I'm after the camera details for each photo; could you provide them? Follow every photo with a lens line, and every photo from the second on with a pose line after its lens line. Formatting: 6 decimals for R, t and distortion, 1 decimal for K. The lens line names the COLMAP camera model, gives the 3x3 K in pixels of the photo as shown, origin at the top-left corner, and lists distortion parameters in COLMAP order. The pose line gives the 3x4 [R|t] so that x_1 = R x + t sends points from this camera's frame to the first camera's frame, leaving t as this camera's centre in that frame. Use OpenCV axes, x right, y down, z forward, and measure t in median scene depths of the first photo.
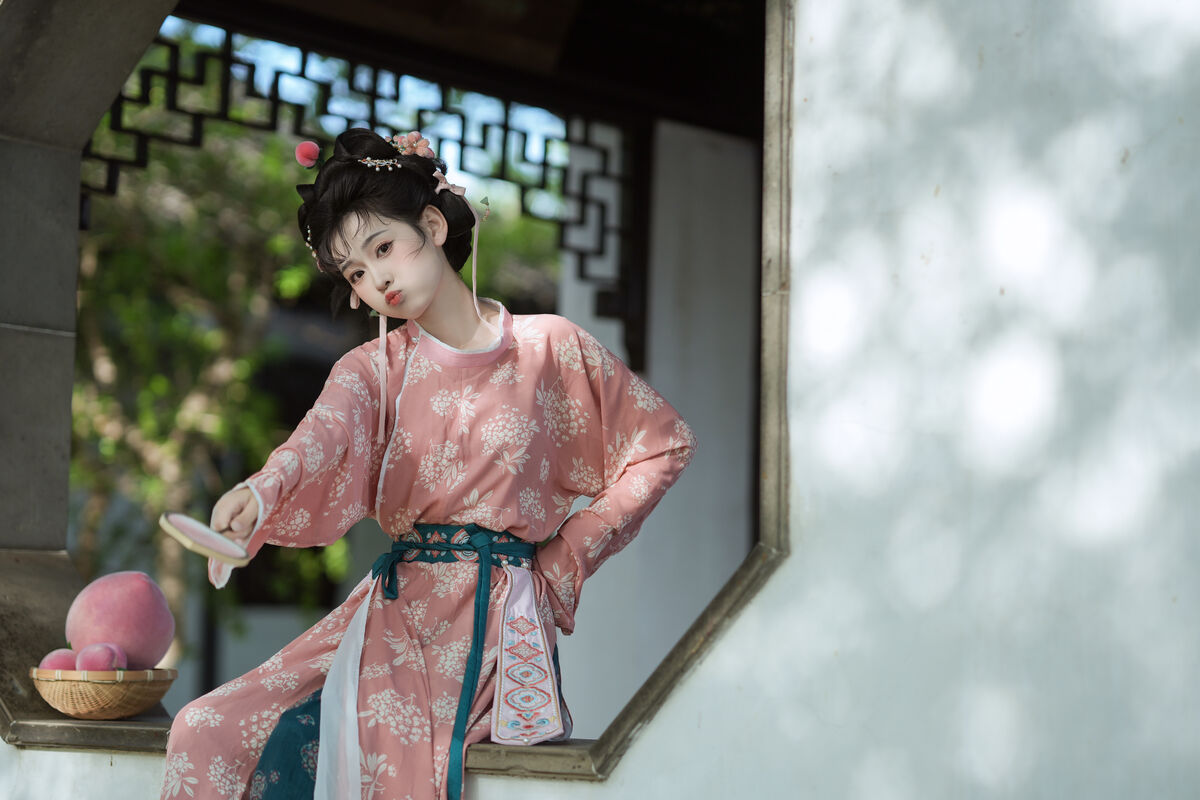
lens RADIAL K [[2828.6, 0, 600.0], [0, 2828.6, 400.0], [0, 0, 1]] dist [0.054563, 0.169602]
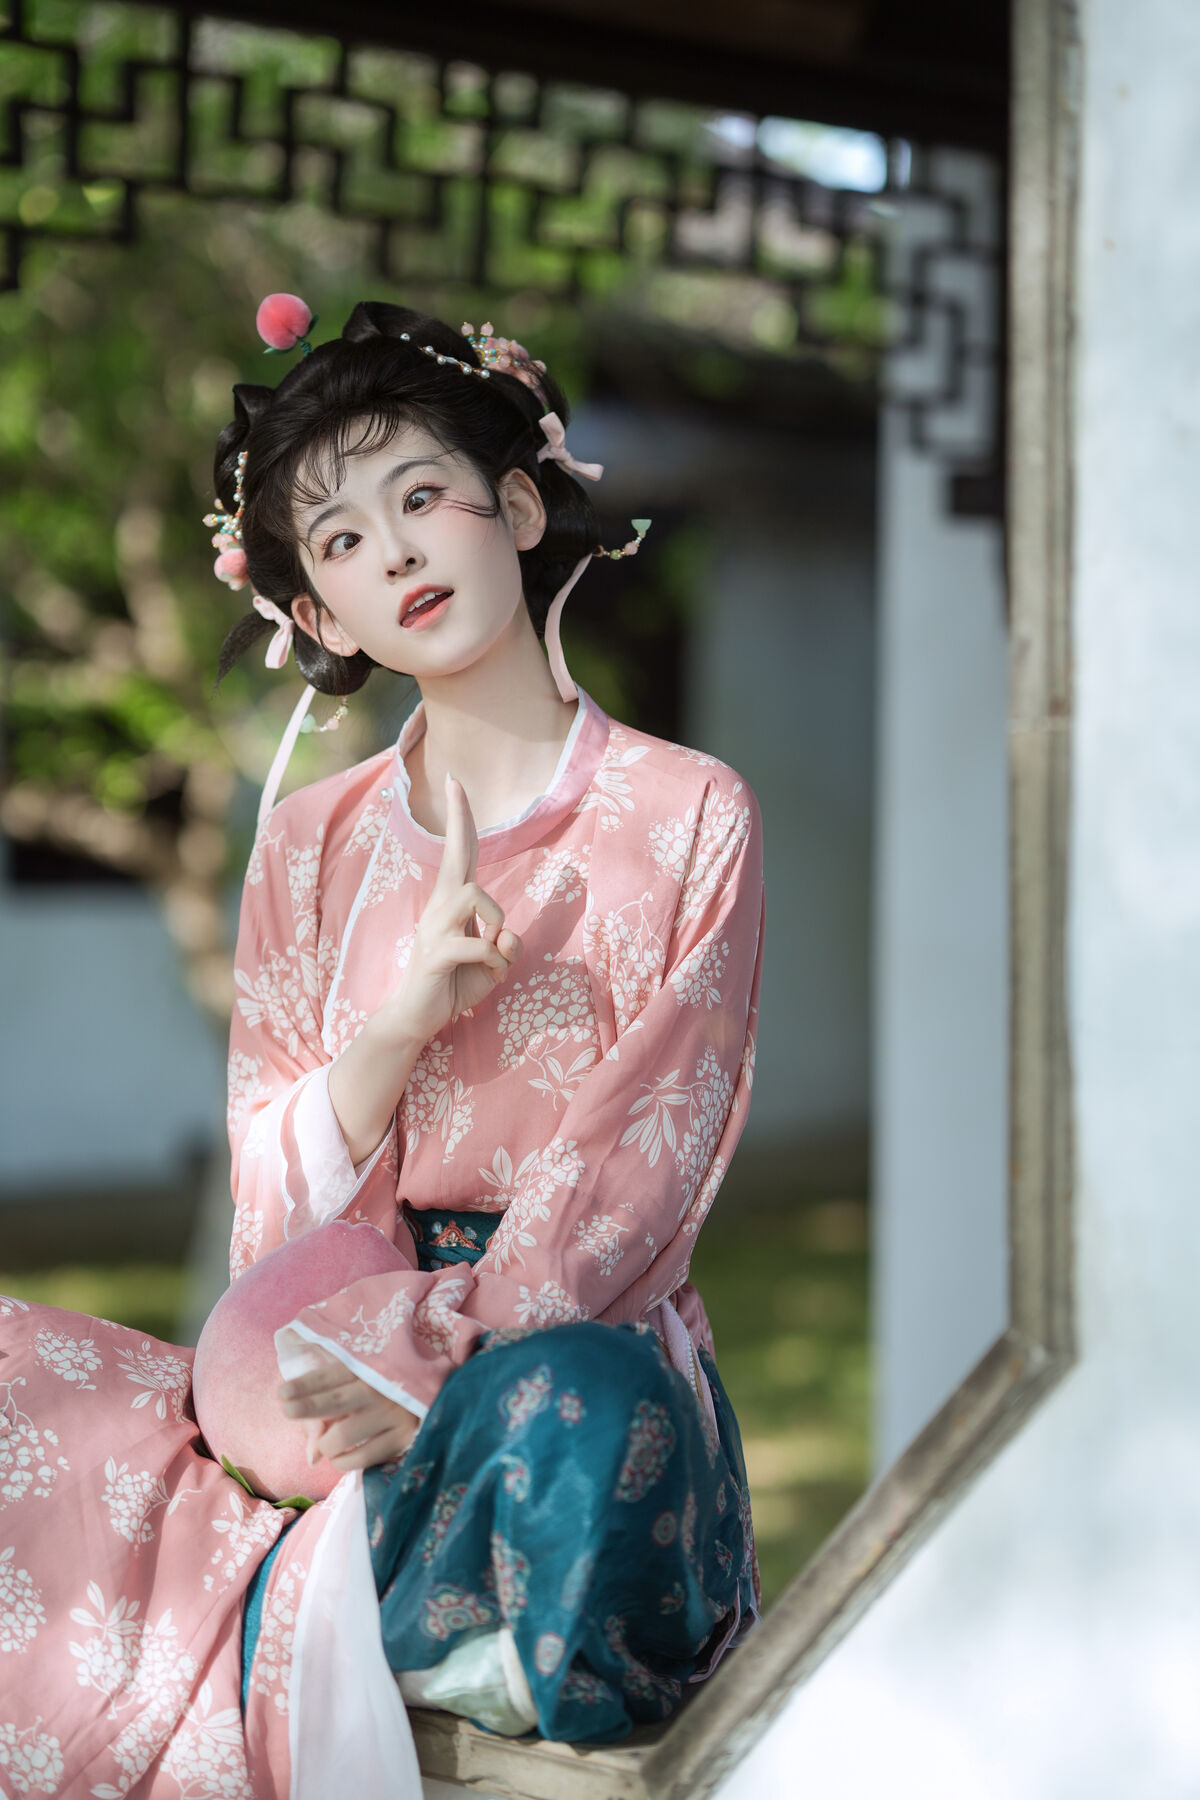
lens RADIAL K [[4242.9, 0, 600.0], [0, 4242.9, 900.0], [0, 0, 1]] dist [0.054563, 0.169602]
pose [[0.990810, -0.009314, -0.134943, 0.064341], [0.022627, 0.994982, 0.097463, -0.058076], [0.133358, -0.099620, 0.986048, 0.302356]]
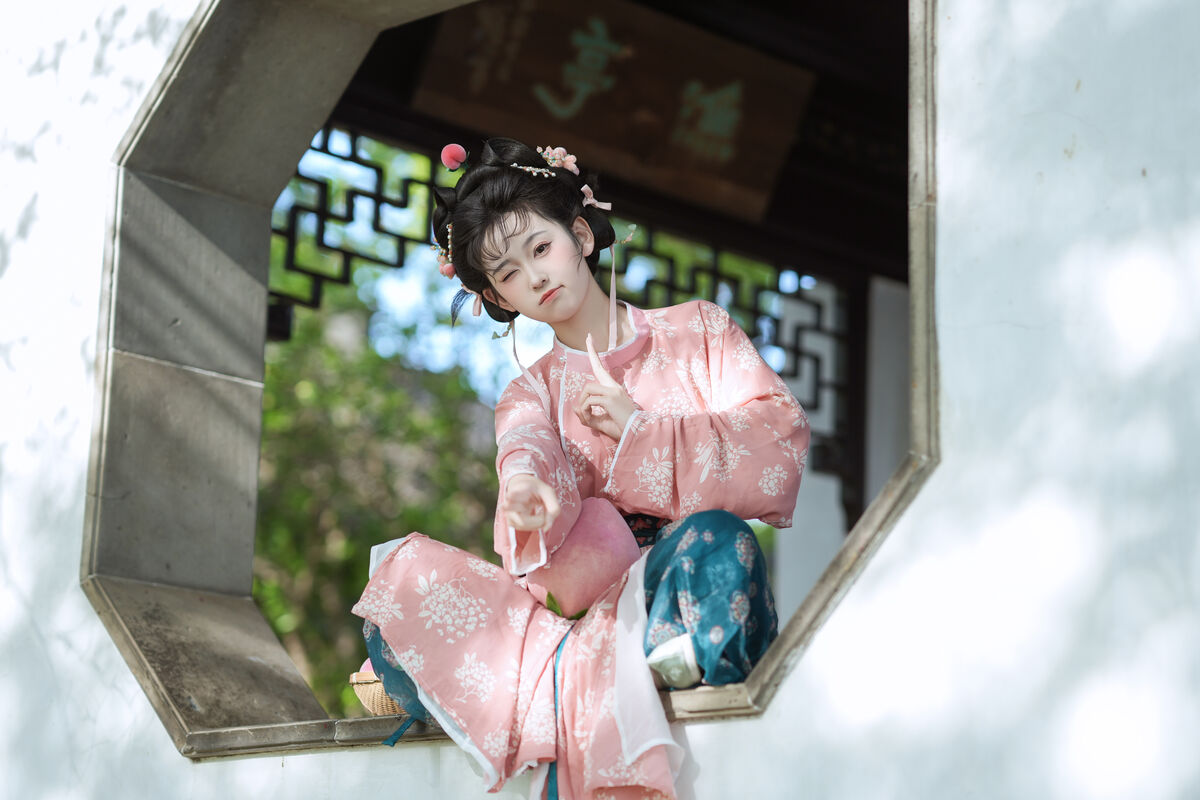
lens RADIAL K [[2893.5, 0, 600.0], [0, 2893.5, 400.0], [0, 0, 1]] dist [0.078066, -0.026239]
pose [[0.995085, -0.017791, -0.097408, 0.037237], [0.003998, 0.990144, -0.139995, 0.136054], [0.098939, 0.138918, 0.985349, -0.006620]]
